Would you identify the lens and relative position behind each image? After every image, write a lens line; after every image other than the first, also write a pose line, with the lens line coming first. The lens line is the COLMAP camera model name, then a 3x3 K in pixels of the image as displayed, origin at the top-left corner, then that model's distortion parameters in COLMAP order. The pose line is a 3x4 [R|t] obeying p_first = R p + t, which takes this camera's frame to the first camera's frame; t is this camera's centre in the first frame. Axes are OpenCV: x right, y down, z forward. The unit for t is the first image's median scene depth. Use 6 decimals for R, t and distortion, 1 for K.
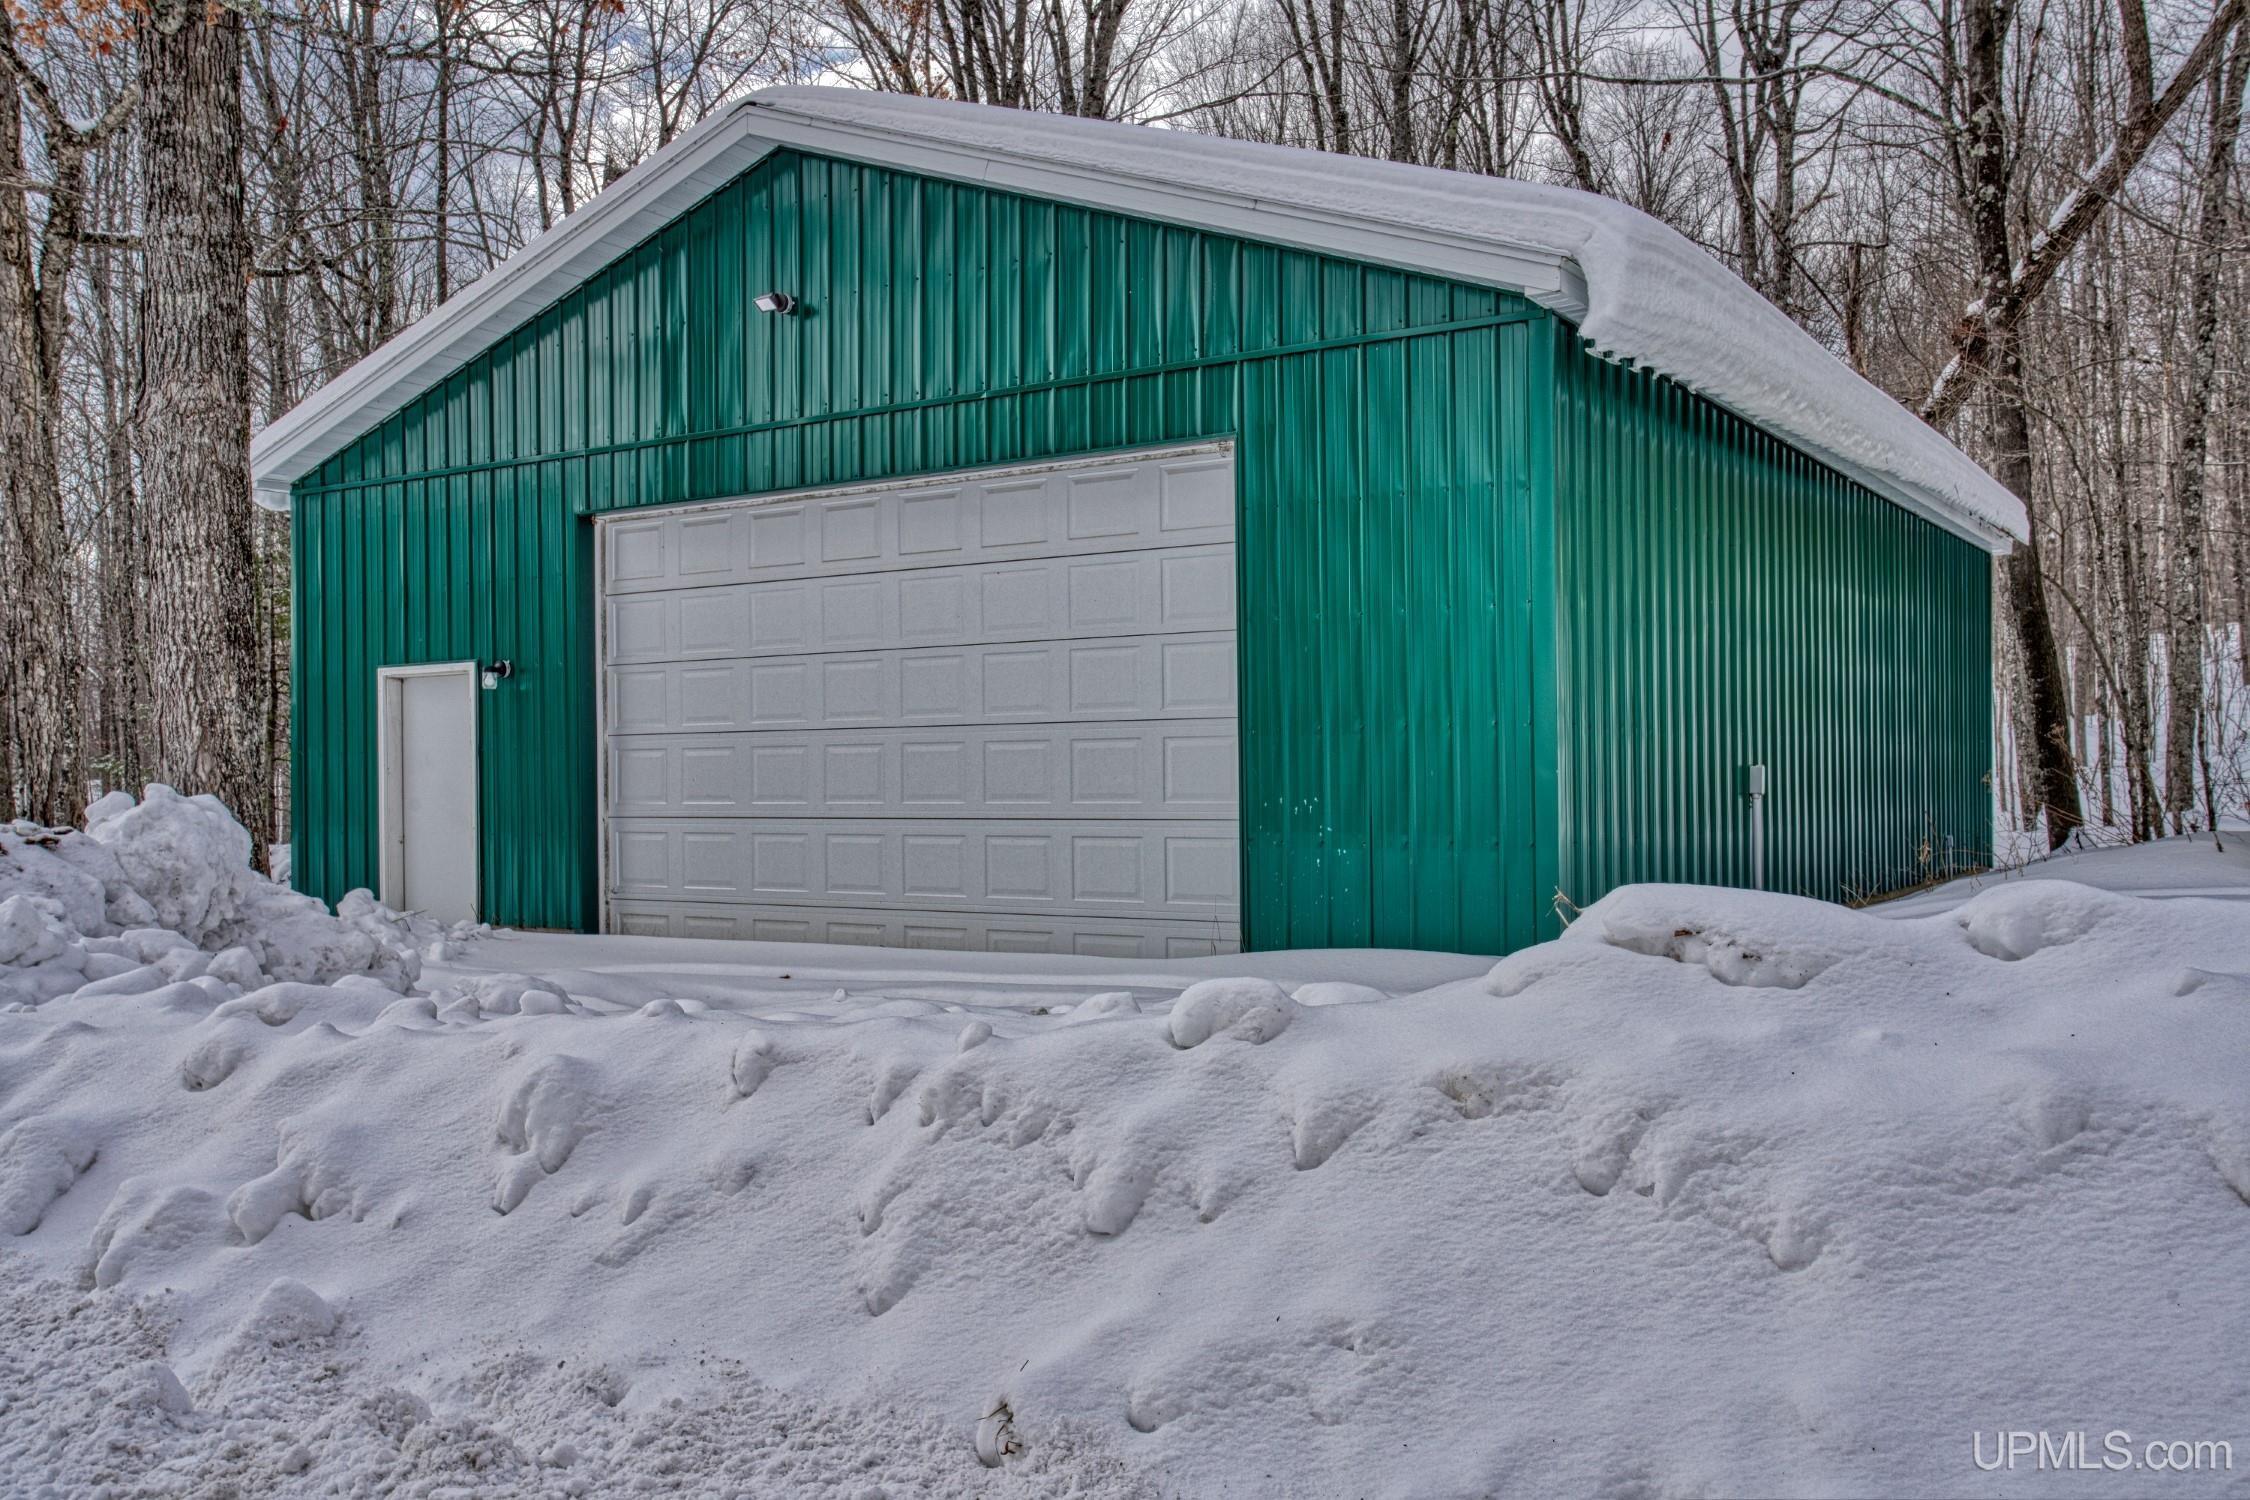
lens RADIAL K [[2018.9, 0, 1126.0], [0, 2018.9, 749.5], [0, 0, 1]] dist [0.002162, 0.012817]
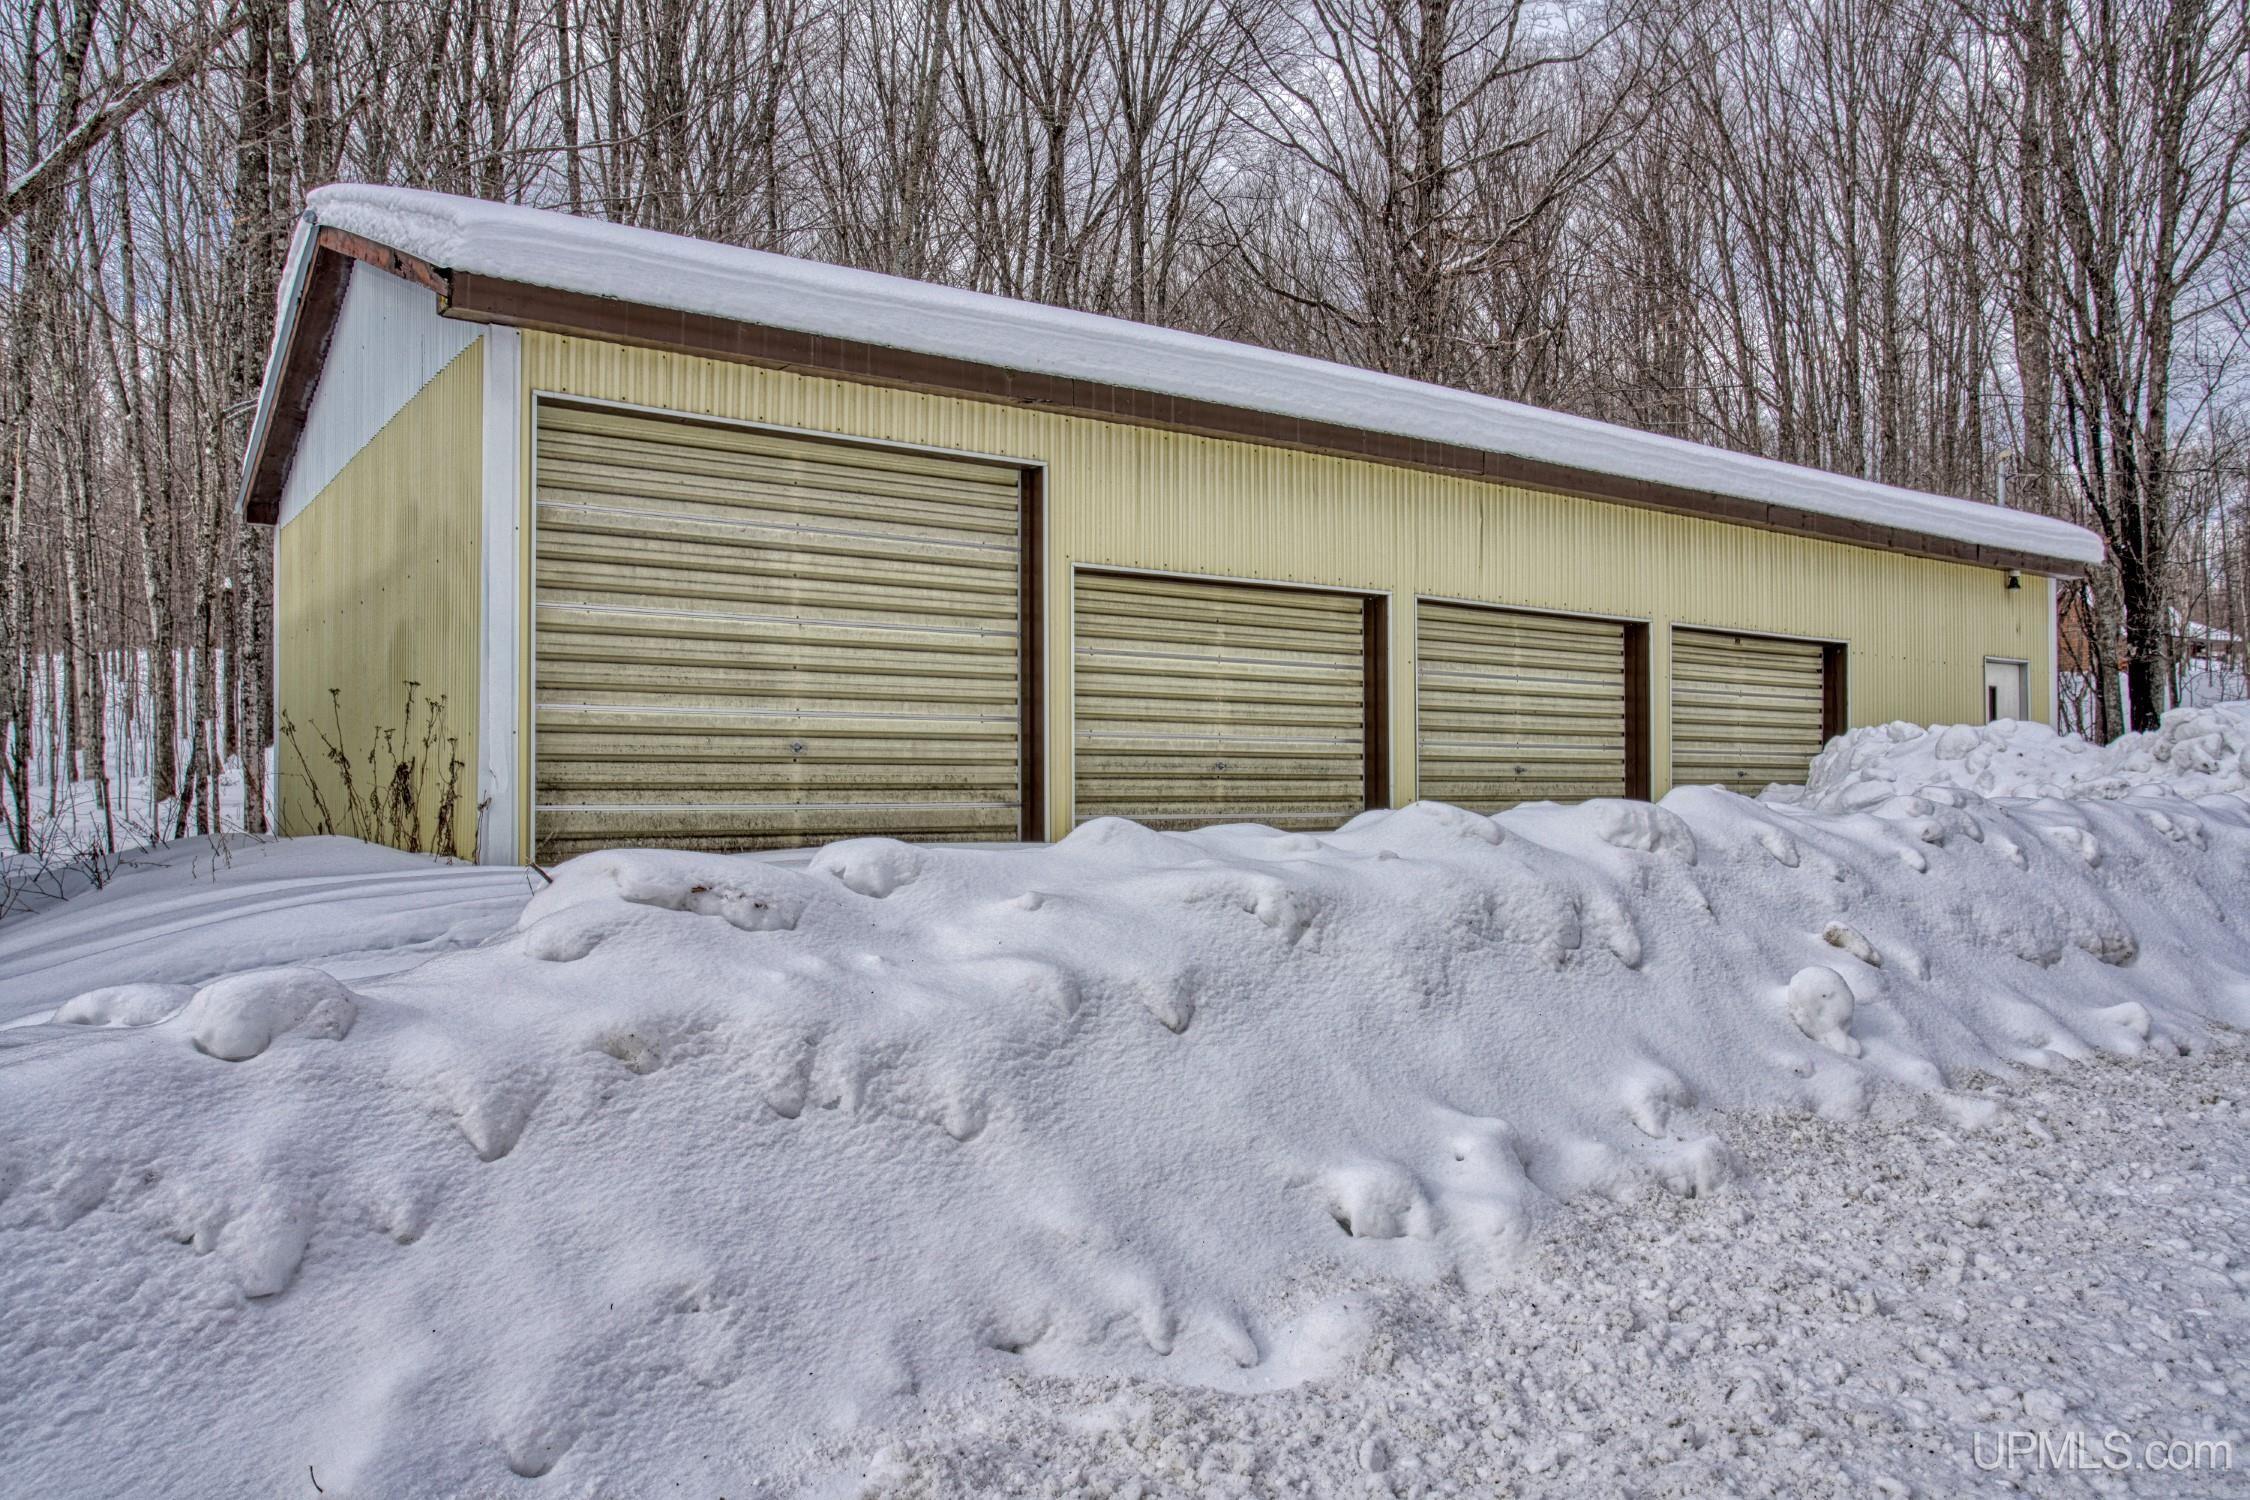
lens RADIAL K [[1727.4, 0, 1126.2], [0, 1727.4, 758.8], [0, 0, 1]] dist [0.007798, 0.014755]
pose [[0.363671, 0.034611, 0.930884, -0.555746], [-0.010347, 0.999398, -0.033116, 0.051328], [-0.931470, 0.002412, 0.363810, 0.462422]]
